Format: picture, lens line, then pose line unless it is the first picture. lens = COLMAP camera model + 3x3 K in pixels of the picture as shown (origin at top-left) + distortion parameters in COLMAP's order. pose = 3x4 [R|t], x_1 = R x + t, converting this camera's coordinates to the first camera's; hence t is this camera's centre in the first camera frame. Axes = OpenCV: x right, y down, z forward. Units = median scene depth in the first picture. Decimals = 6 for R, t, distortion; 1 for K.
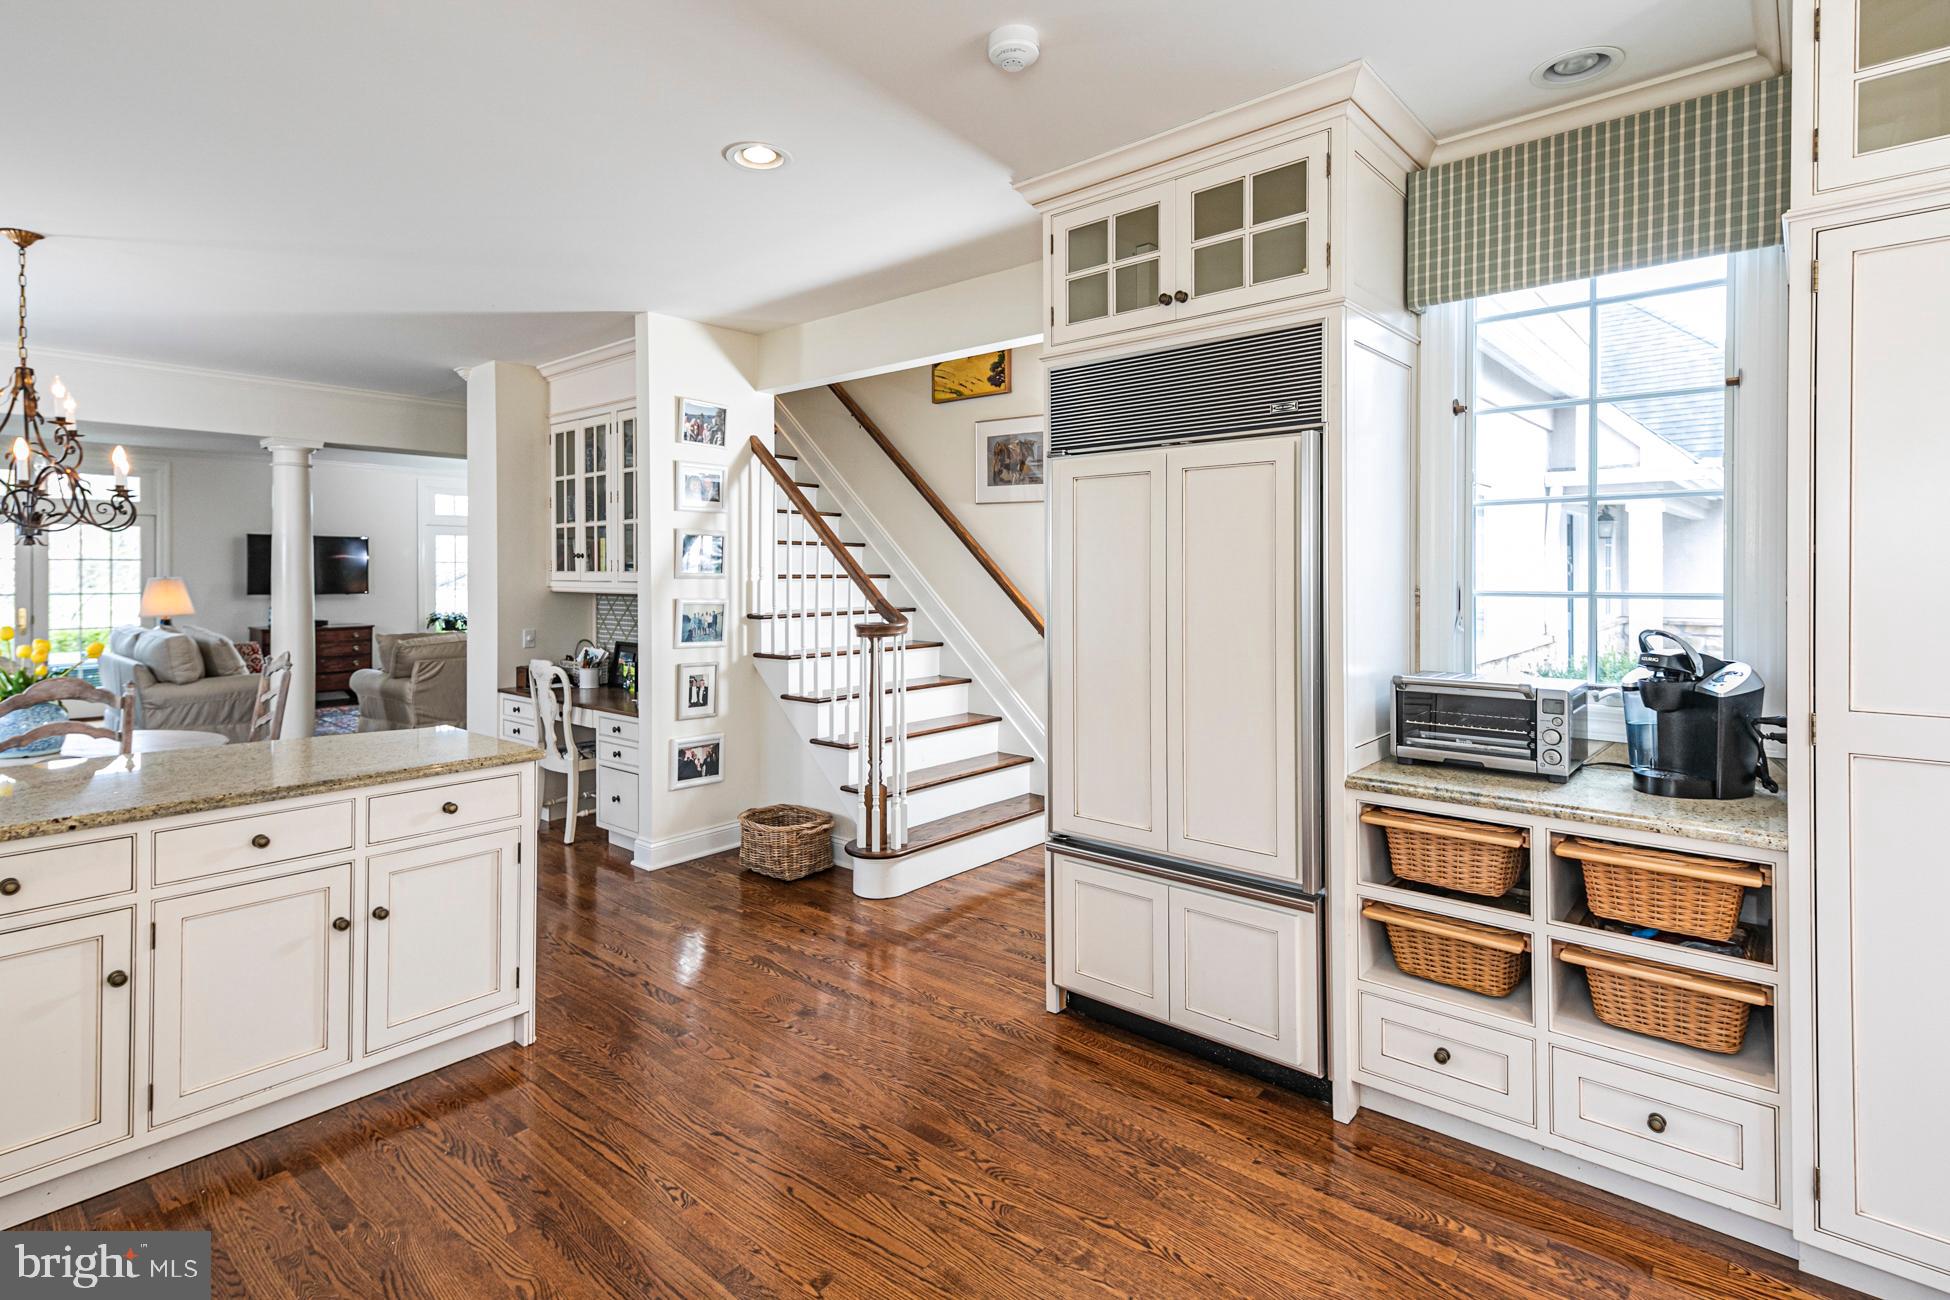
lens RADIAL K [[943.6, 0, 921.9], [0, 943.6, 554.9], [0, 0, 1]] dist [0.021255, -0.006538]
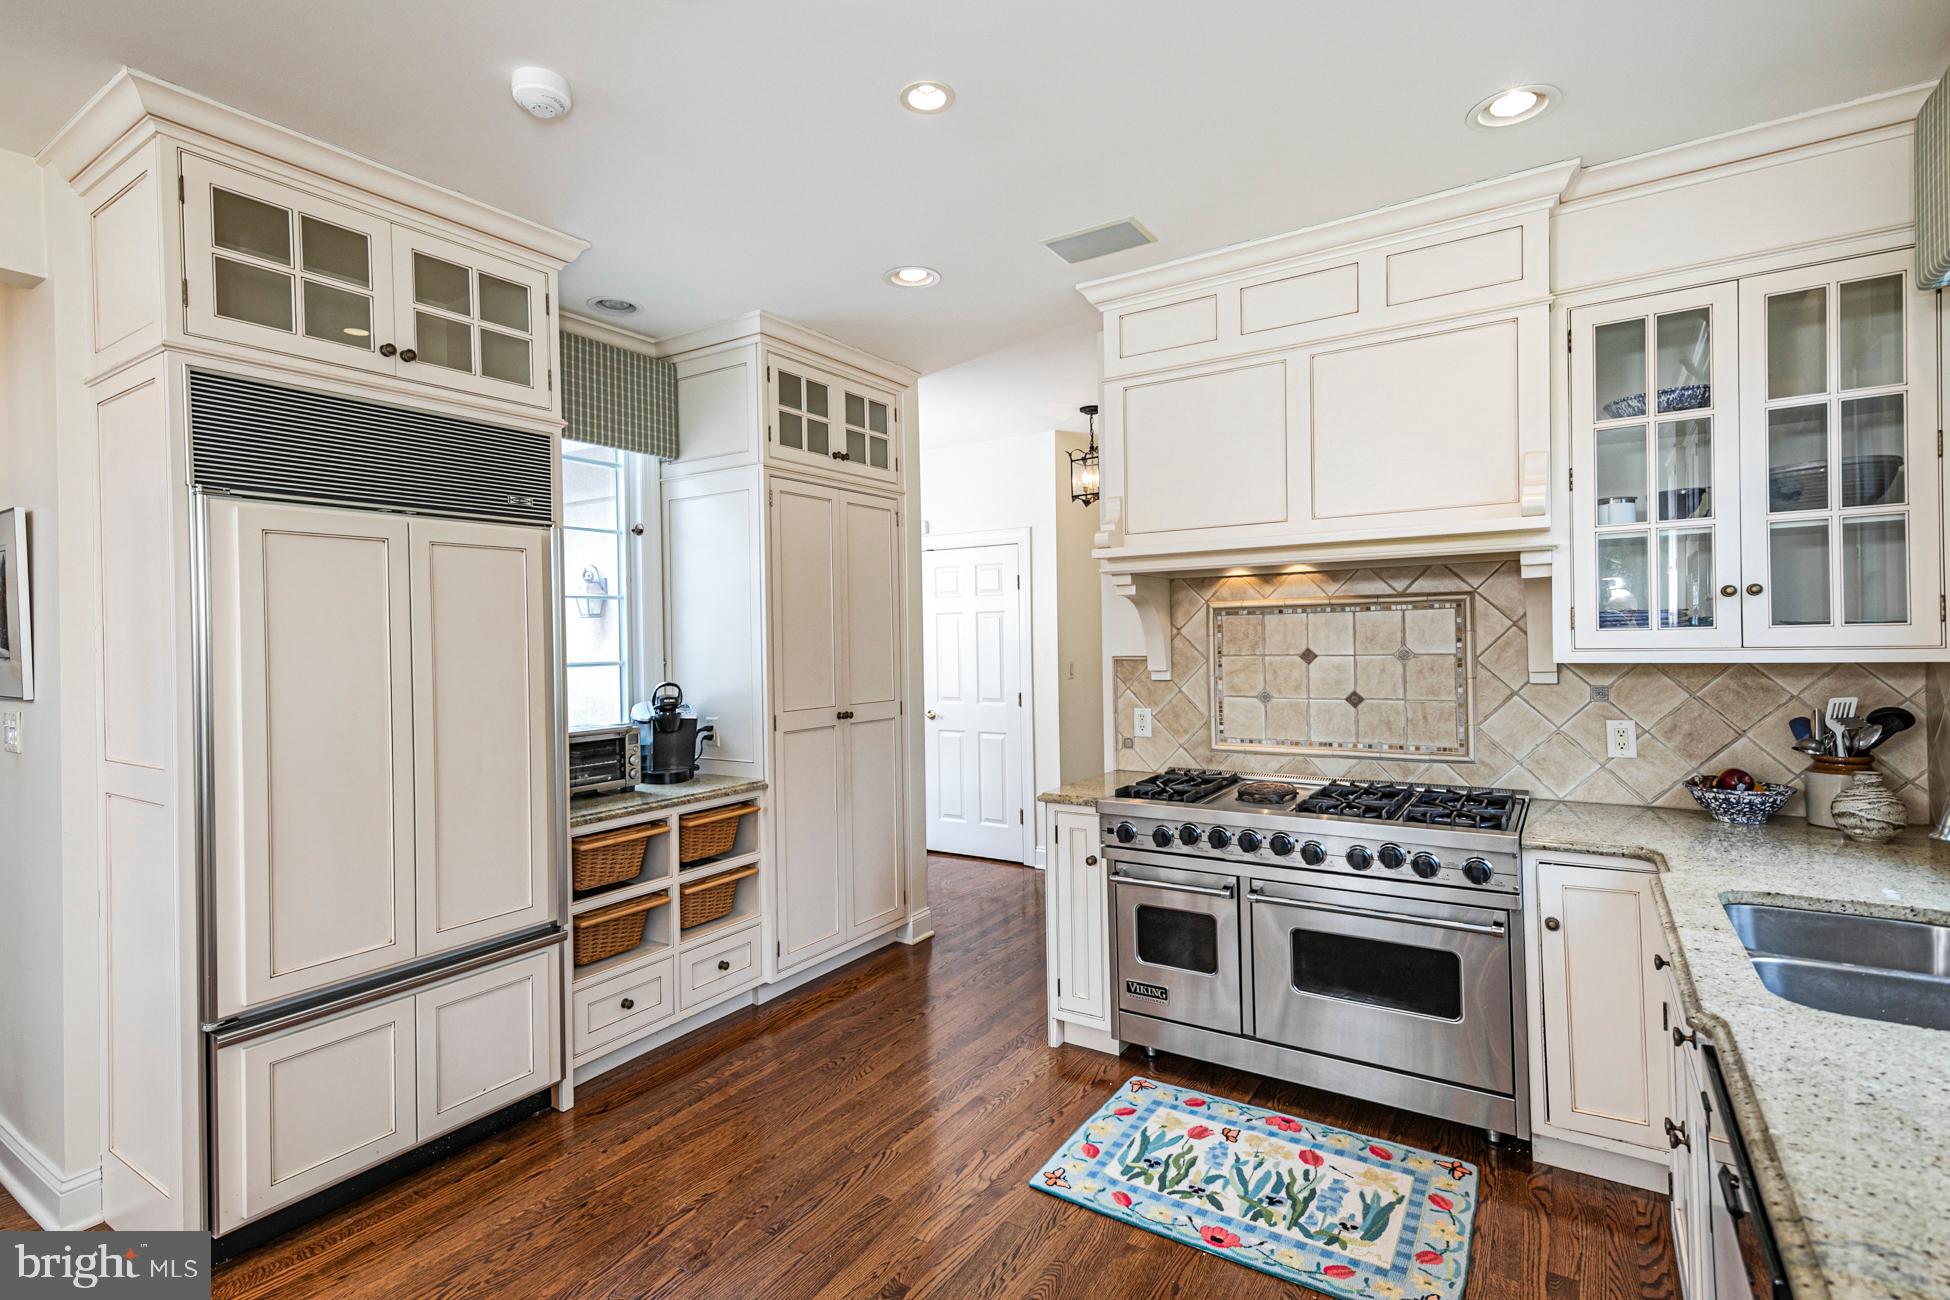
lens RADIAL K [[943.6, 0, 956.9], [0, 943.6, 630.1], [0, 0, 1]] dist [0.021255, -0.006538]
pose [[-0.147855, 0.021990, 0.988765, -0.772611], [0.011648, 0.999722, -0.020492, 0.023831], [-0.988940, 0.008487, -0.148070, 0.649628]]
